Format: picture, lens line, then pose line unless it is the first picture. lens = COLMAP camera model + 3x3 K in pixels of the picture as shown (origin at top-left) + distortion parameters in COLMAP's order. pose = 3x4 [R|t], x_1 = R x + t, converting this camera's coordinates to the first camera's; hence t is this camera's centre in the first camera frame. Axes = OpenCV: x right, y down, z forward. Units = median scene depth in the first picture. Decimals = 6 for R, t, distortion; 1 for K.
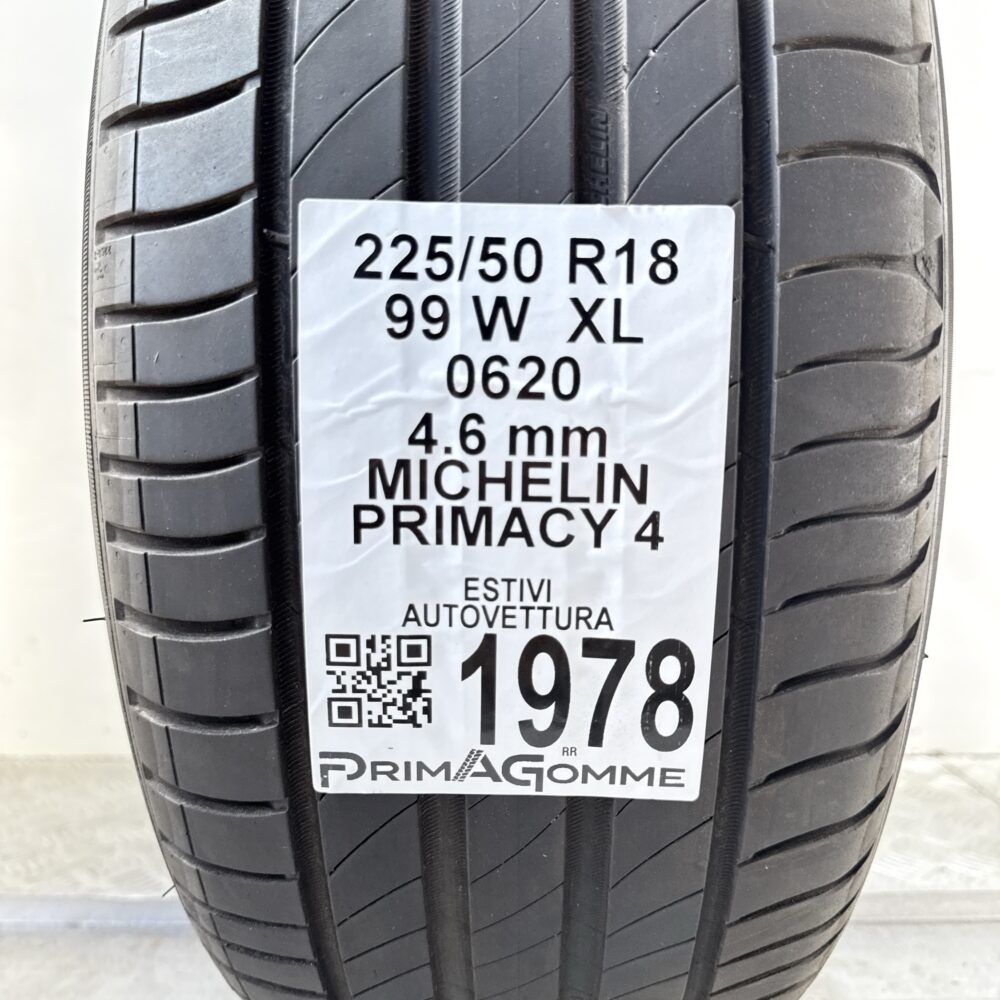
lens RADIAL K [[968.3, 0, 500.0], [0, 968.3, 500.0], [0, 0, 1]] dist [0.062287, -0.165201]
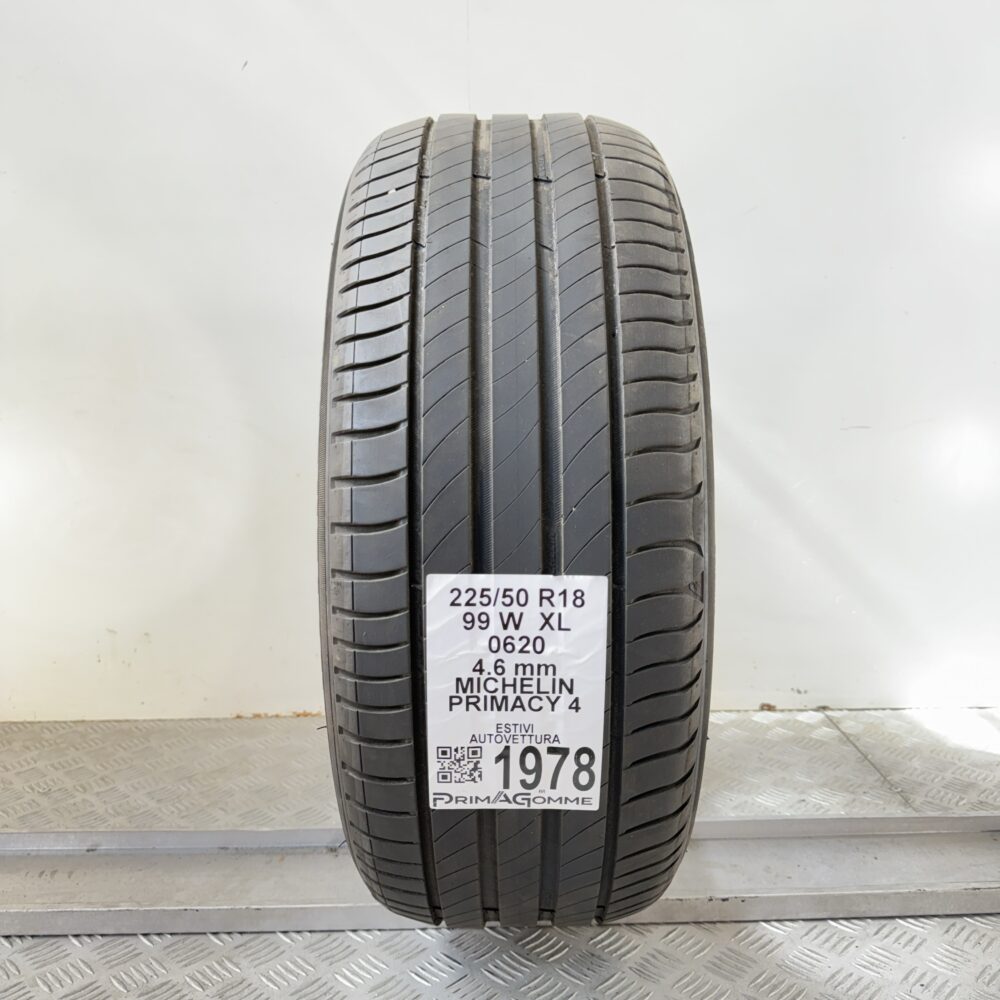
lens RADIAL K [[936.0, 0, 500.0], [0, 936.0, 500.0], [0, 0, 1]] dist [0.103977, -0.217625]
pose [[0.999894, -0.011296, 0.009179, -0.042054], [0.010394, 0.995613, 0.092991, -0.662849], [-0.010189, -0.092885, 0.995625, -1.204931]]
